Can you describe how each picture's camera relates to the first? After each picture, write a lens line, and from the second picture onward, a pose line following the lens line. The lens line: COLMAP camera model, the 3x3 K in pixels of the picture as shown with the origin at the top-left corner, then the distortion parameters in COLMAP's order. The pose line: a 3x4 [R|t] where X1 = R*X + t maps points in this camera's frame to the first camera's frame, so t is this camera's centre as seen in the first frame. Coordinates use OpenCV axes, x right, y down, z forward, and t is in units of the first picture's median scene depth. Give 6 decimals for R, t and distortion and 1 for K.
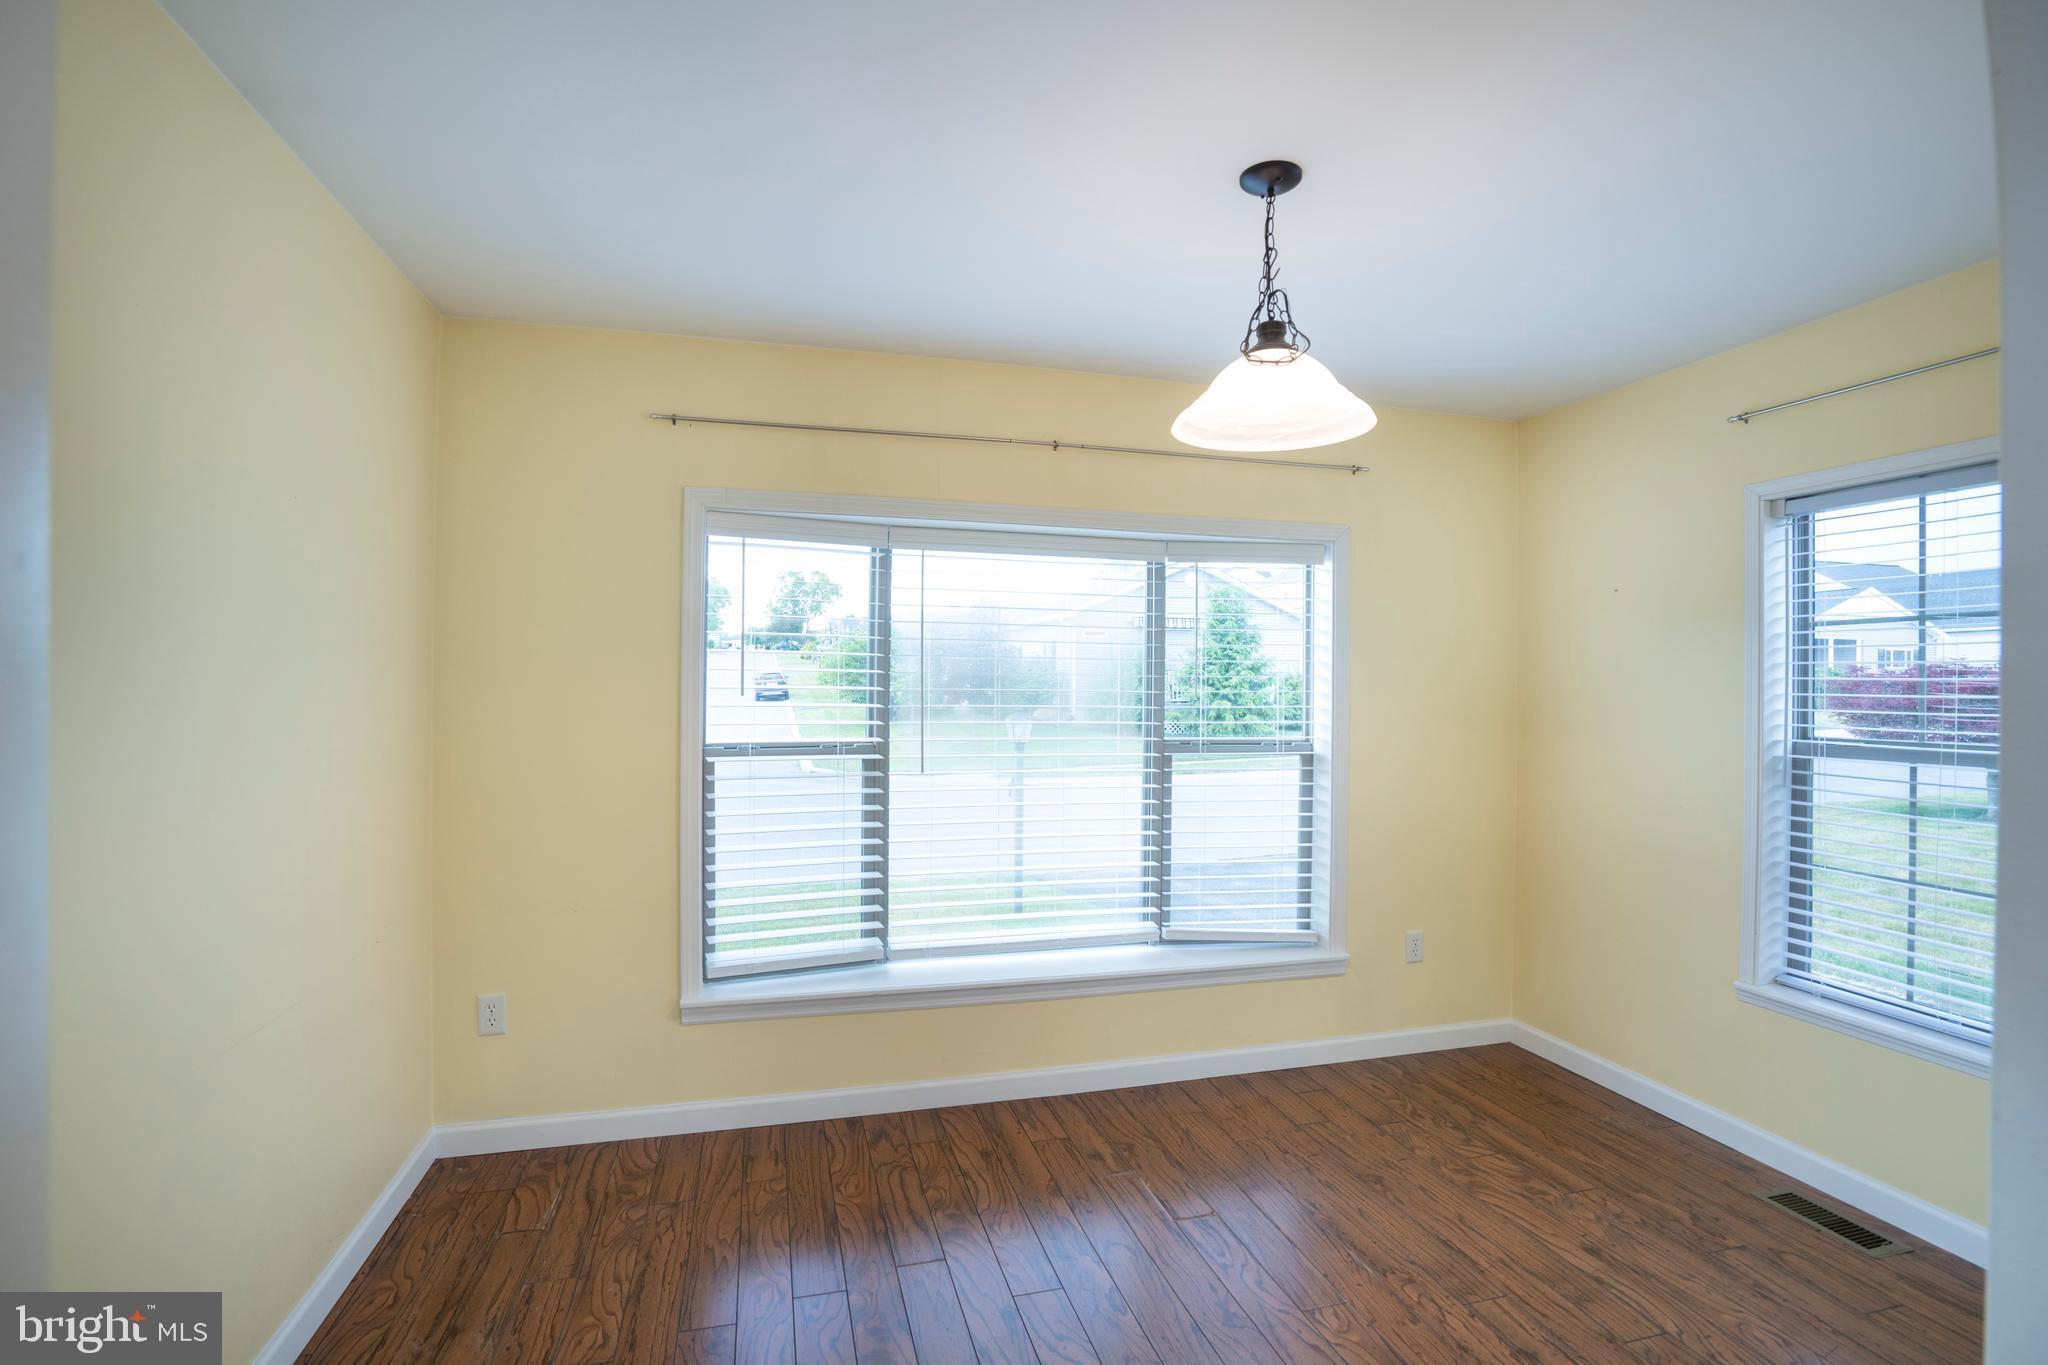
lens RADIAL K [[946.6, 0, 1018.7], [0, 946.6, 686.2], [0, 0, 1]] dist [-0.063855, 0.026457]
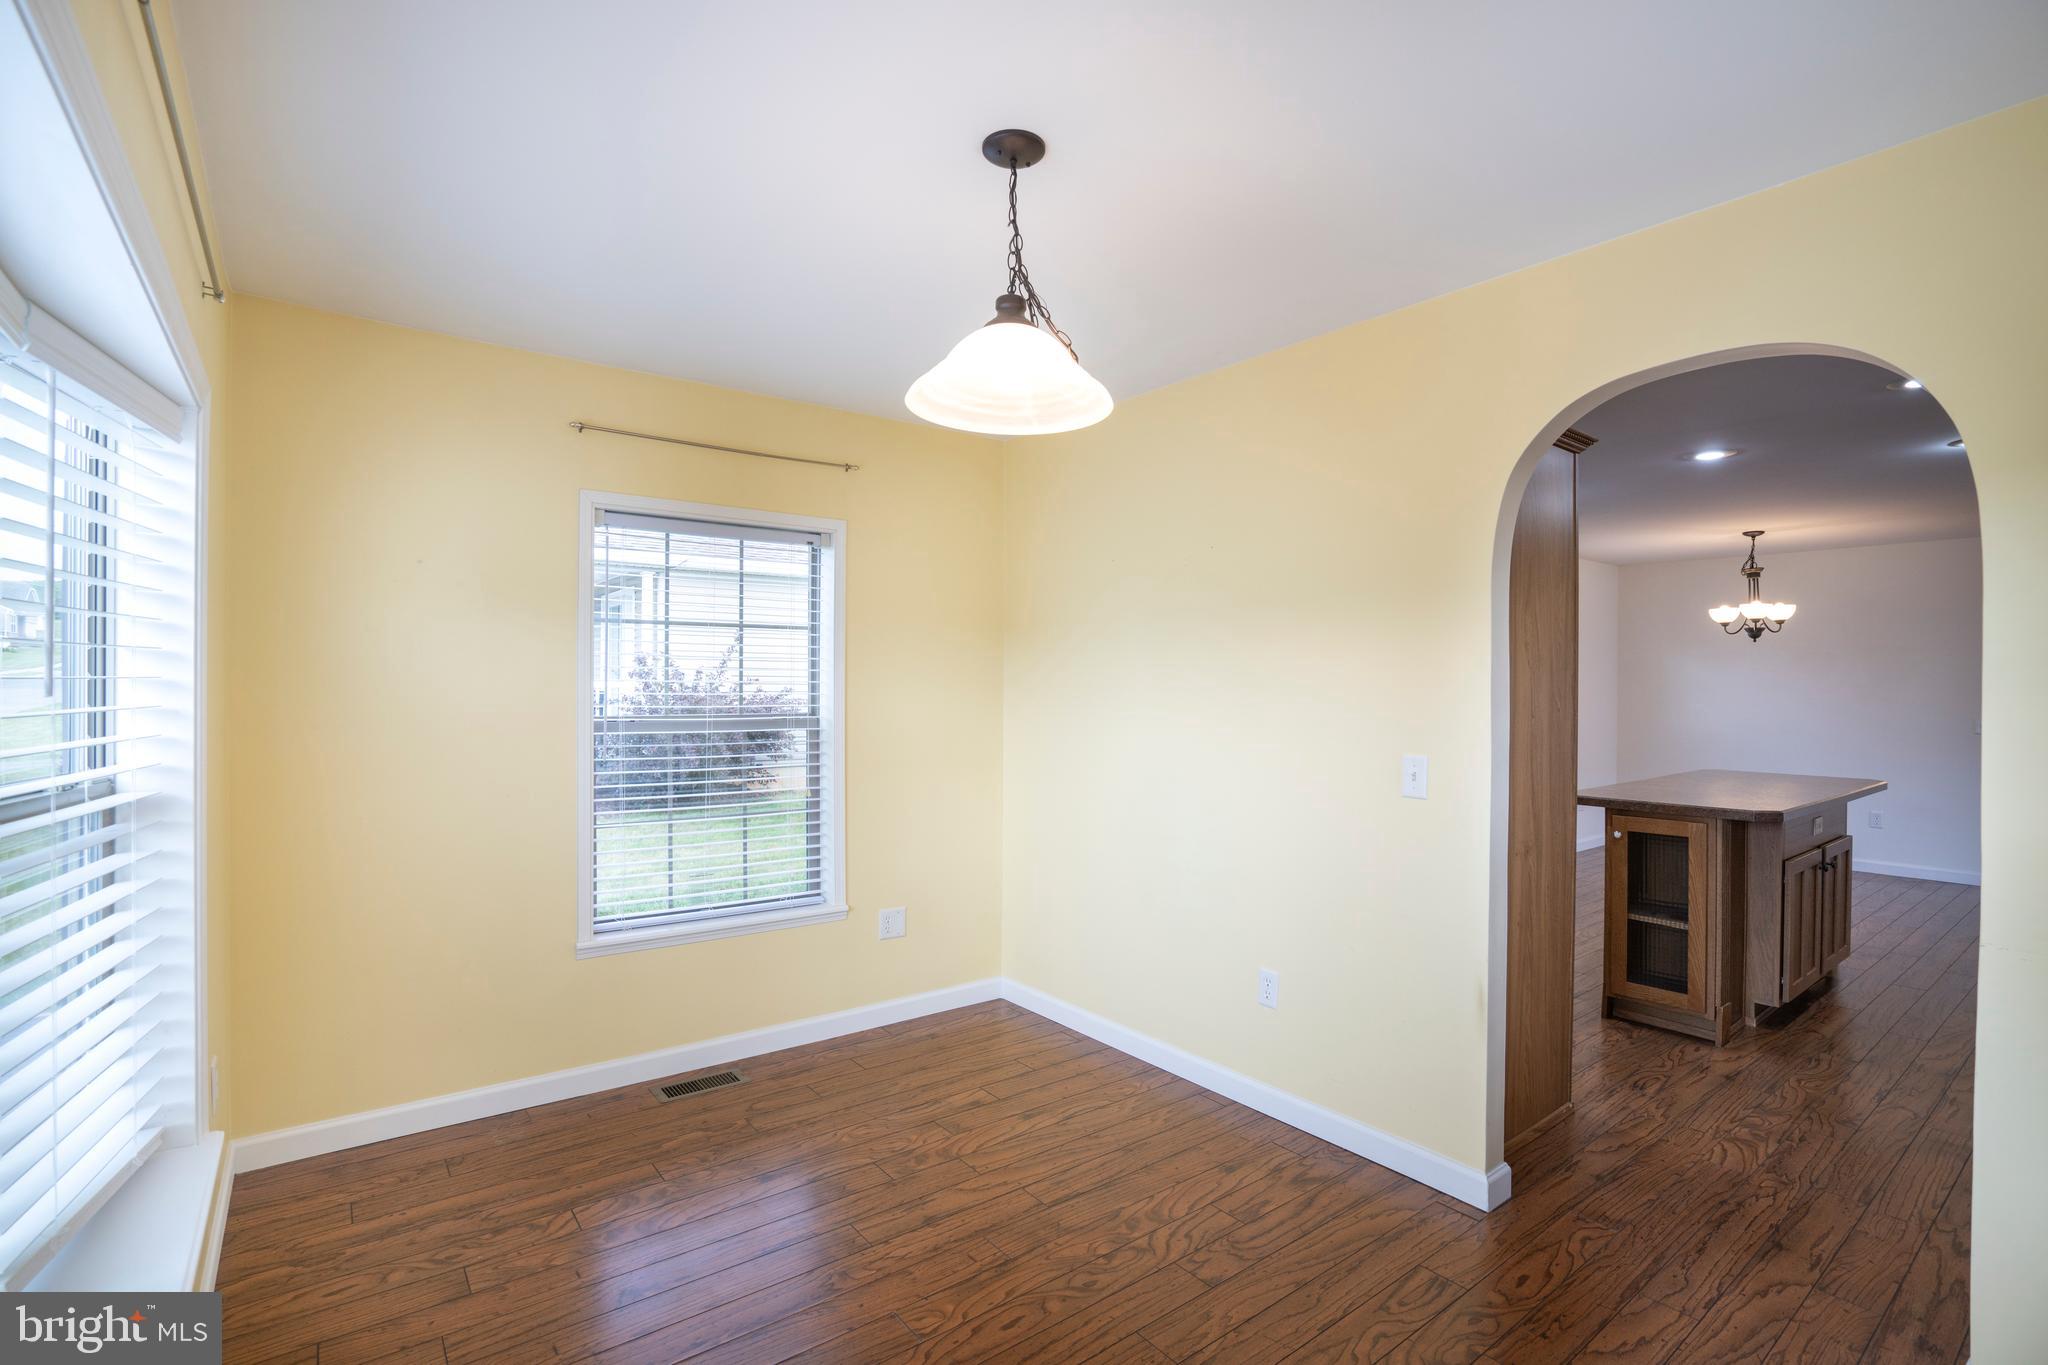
lens RADIAL K [[946.6, 0, 1018.7], [0, 946.6, 686.2], [0, 0, 1]] dist [-0.063855, 0.026457]
pose [[-0.372844, -0.010869, 0.927830, -0.477790], [-0.007041, 0.999936, 0.008884, 0.002932], [-0.927867, -0.003221, -0.372897, 1.019034]]
